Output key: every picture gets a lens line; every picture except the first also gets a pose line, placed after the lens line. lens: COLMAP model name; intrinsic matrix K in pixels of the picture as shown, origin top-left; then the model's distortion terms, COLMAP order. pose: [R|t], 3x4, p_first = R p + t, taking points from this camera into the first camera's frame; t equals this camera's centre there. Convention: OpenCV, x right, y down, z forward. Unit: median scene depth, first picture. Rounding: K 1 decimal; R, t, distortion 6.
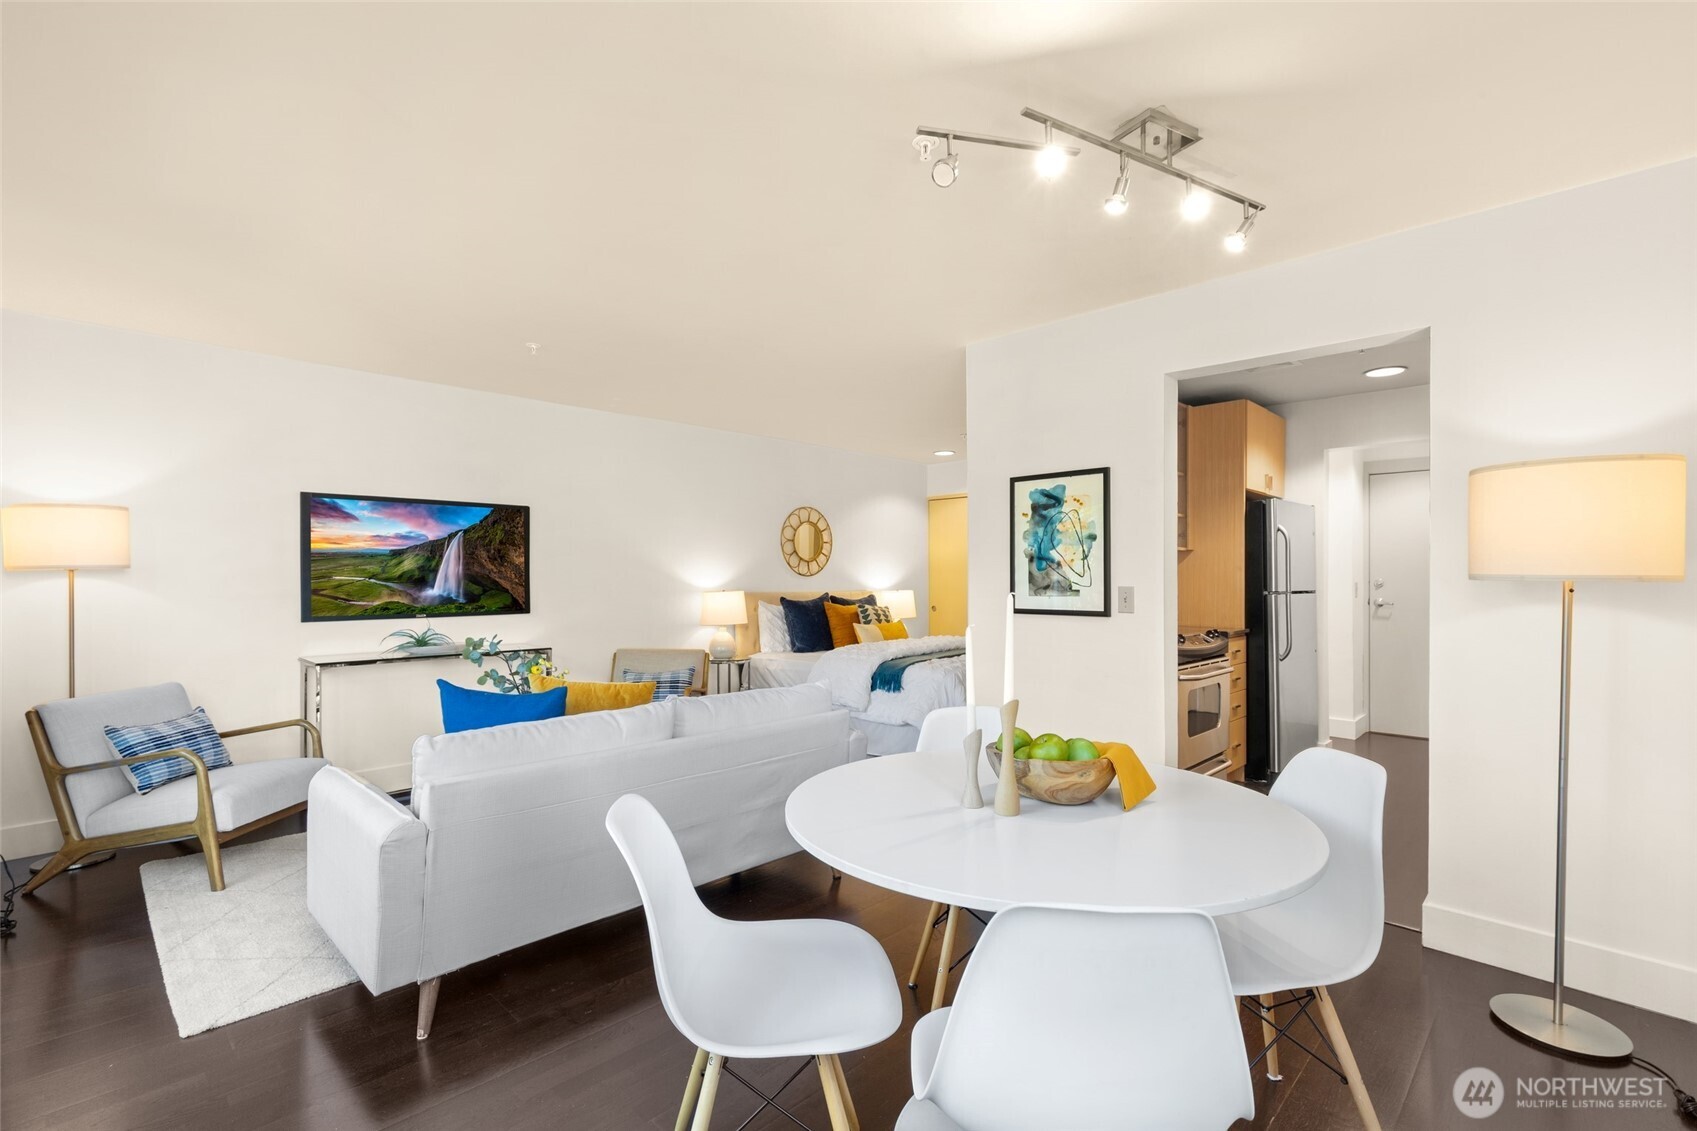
lens RADIAL K [[778.8, 0, 839.1], [0, 778.8, 574.6], [0, 0, 1]] dist [0.019488, 0.000718]
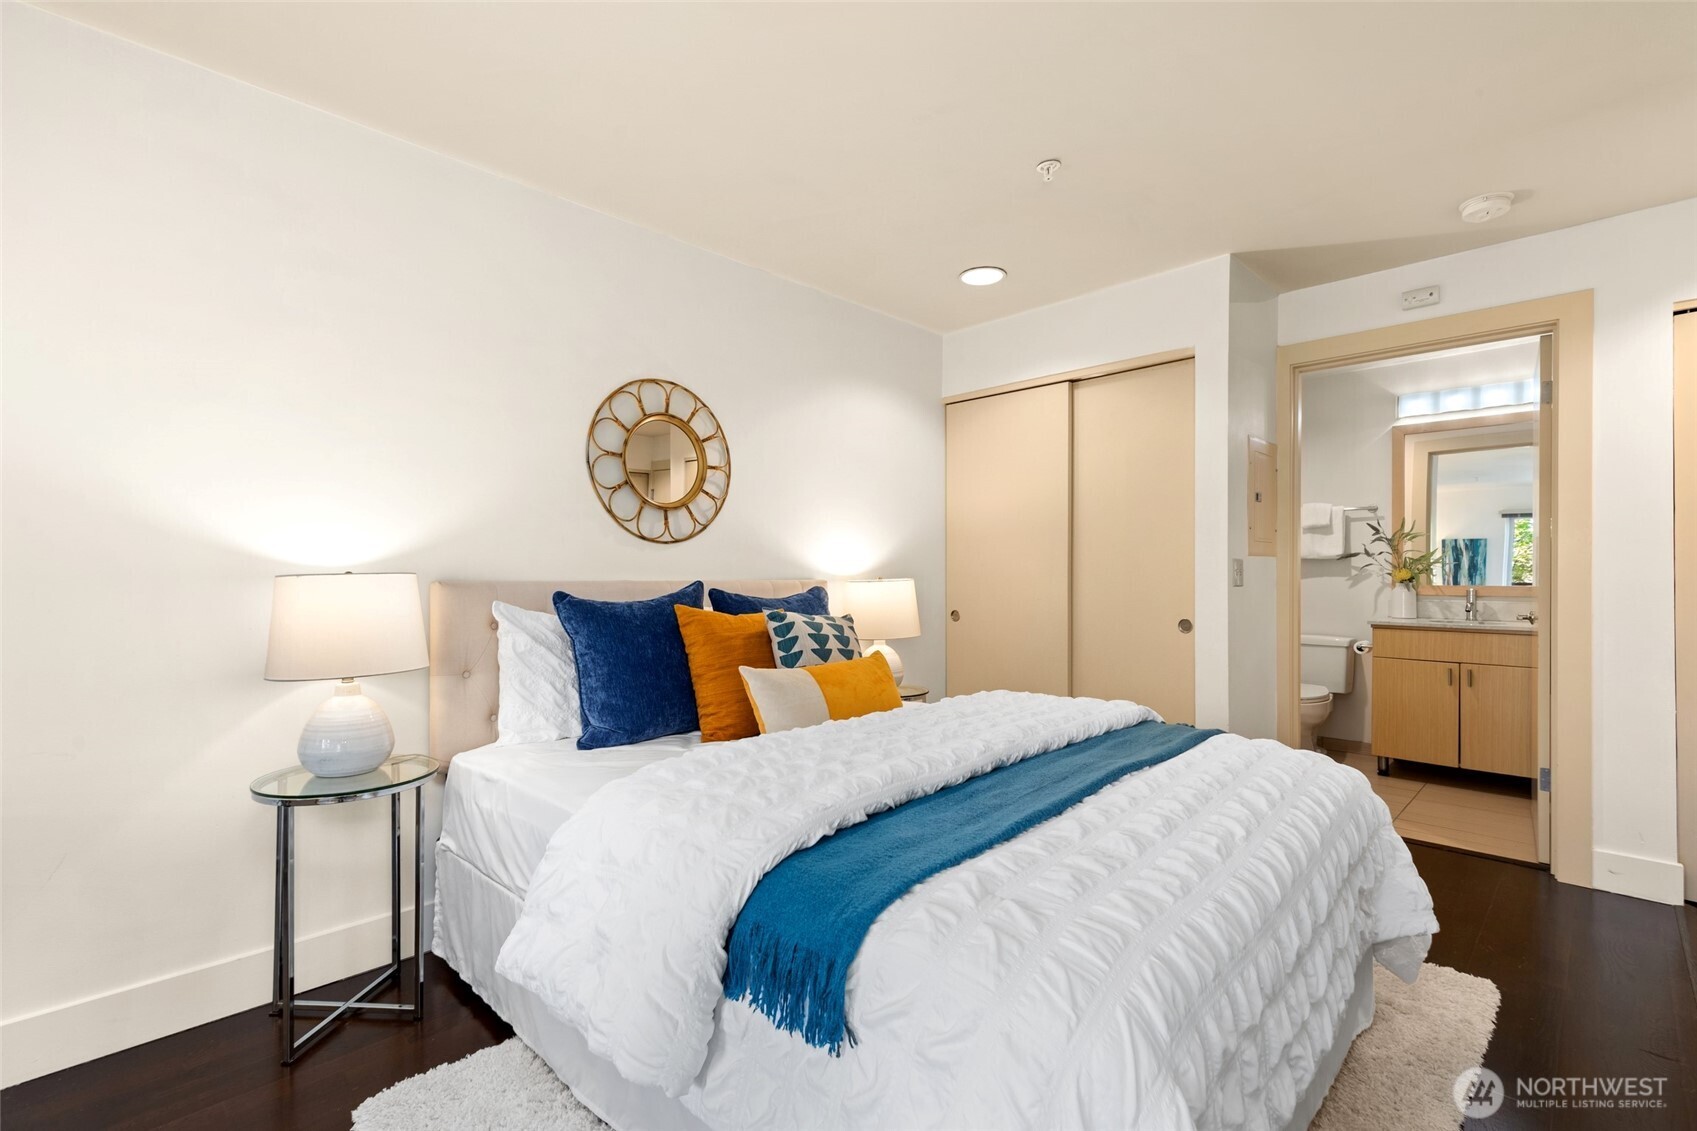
lens RADIAL K [[765.4, 0, 856.6], [0, 765.4, 574.1], [0, 0, 1]] dist [0.000893, 0.000255]
pose [[0.999826, 0.007276, 0.017194, 0.087178], [-0.007305, 0.999972, 0.001605, 0.026493], [-0.017182, -0.001731, 0.999851, 0.886009]]
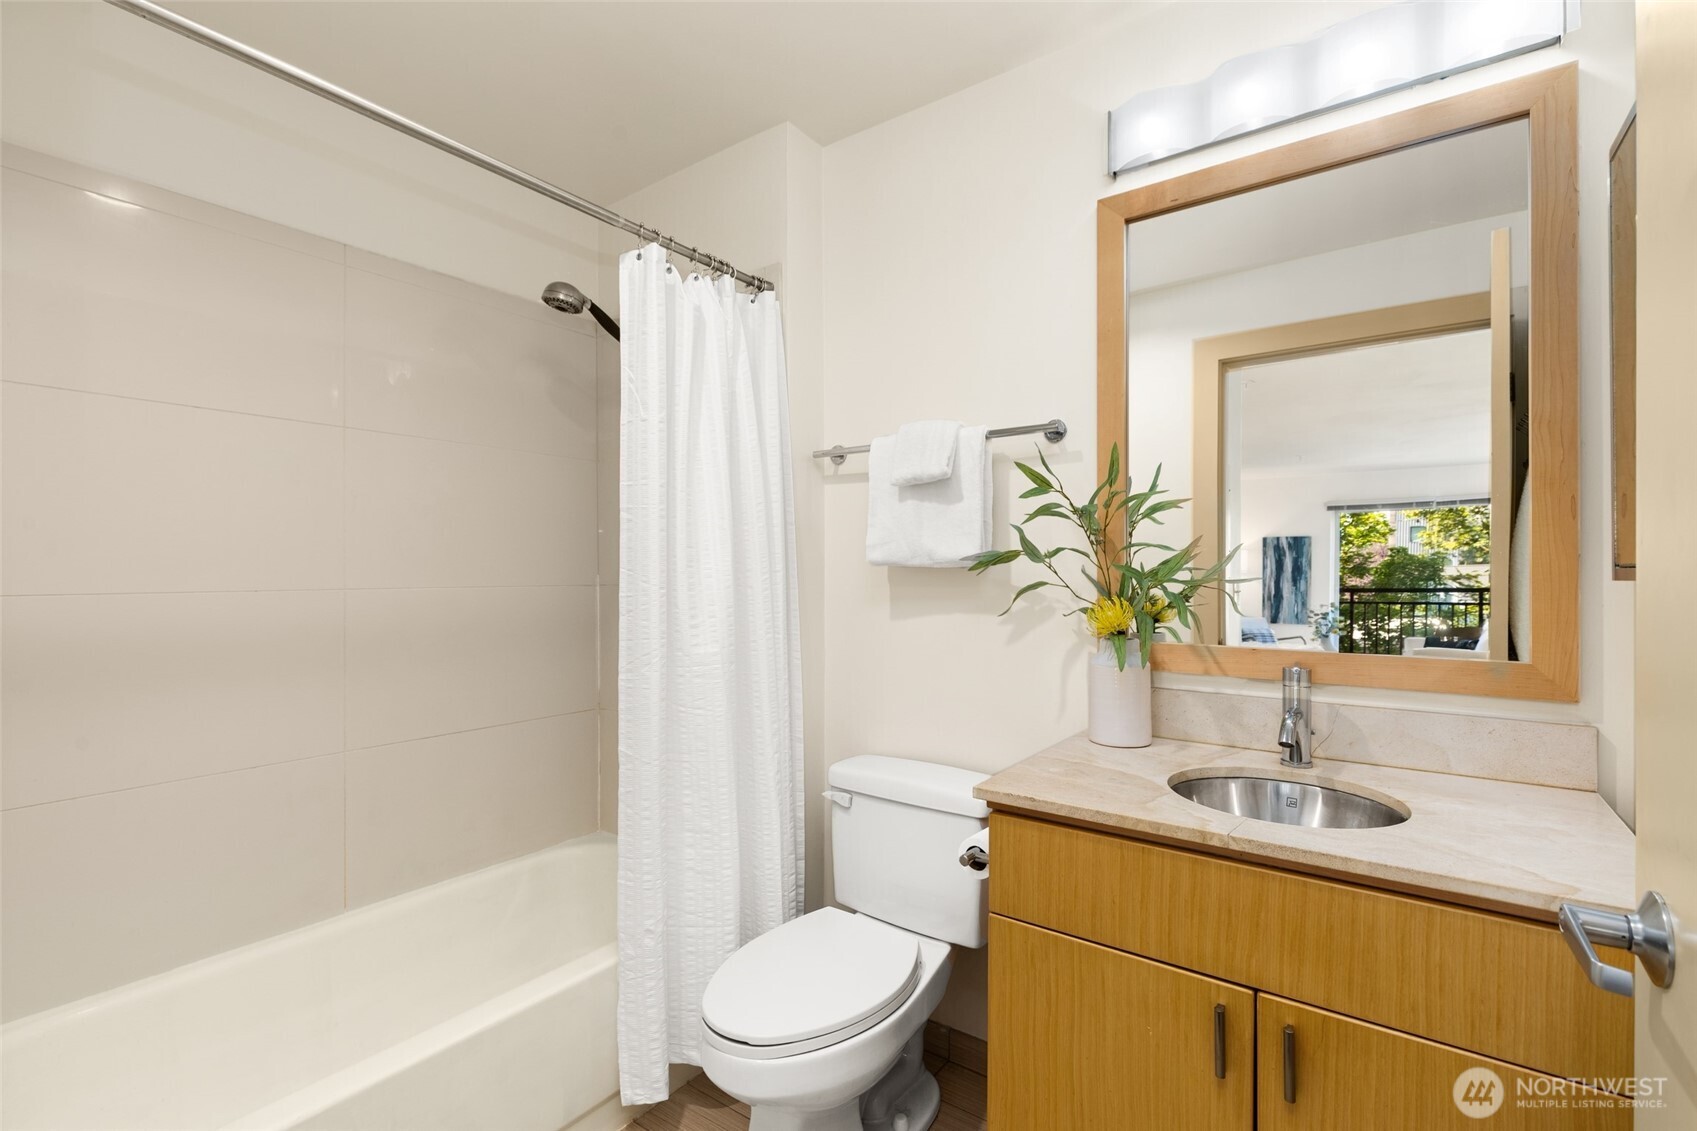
lens RADIAL K [[765.4, 0, 856.6], [0, 765.4, 574.1], [0, 0, 1]] dist [0.000893, 0.000255]
pose [[0.985044, 0.000938, 0.172301, 0.638484], [-0.000539, 0.999997, -0.002367, 0.007023], [-0.172303, 0.002239, 0.985041, 1.548607]]
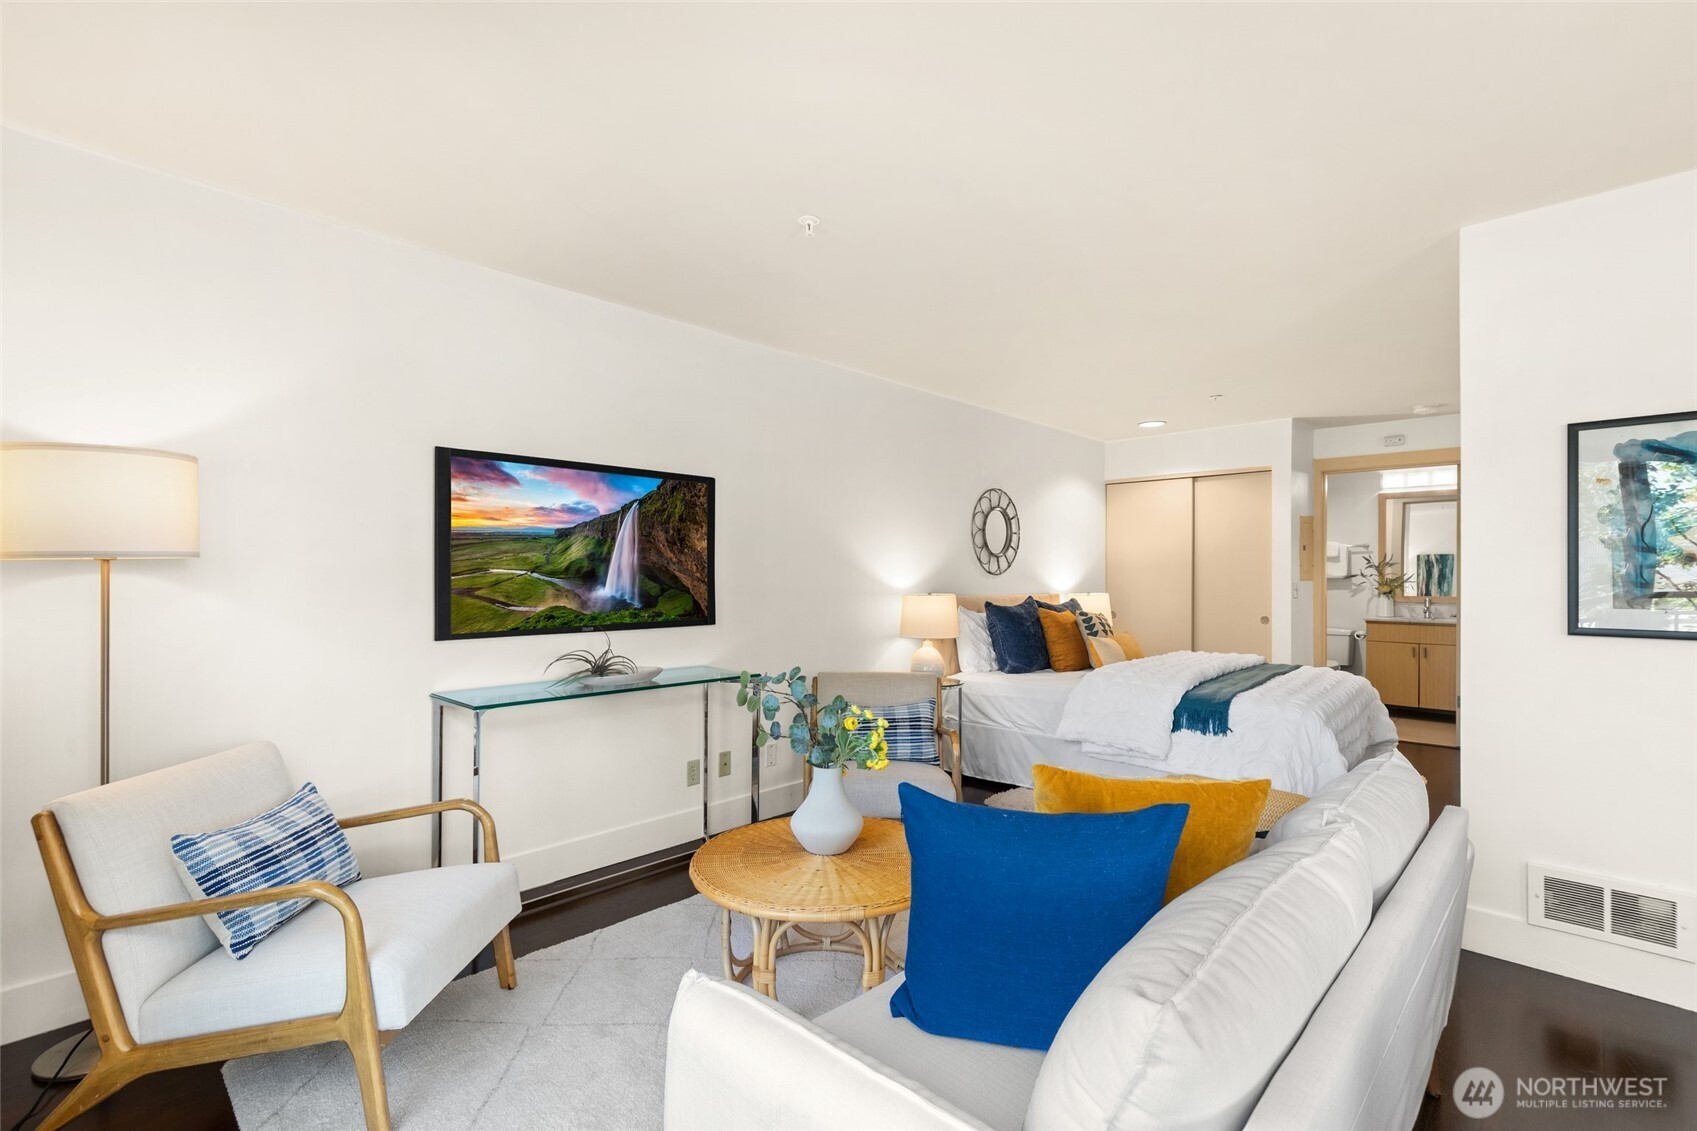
lens RADIAL K [[784.7, 0, 847.2], [0, 784.7, 574.8], [0, 0, 1]] dist [-0.001354, -0.000696]
pose [[0.999344, 0.009045, 0.035078, -0.337107], [-0.009025, 0.999959, -0.000735, 0.005472], [-0.035083, 0.000418, 0.999384, 0.311085]]
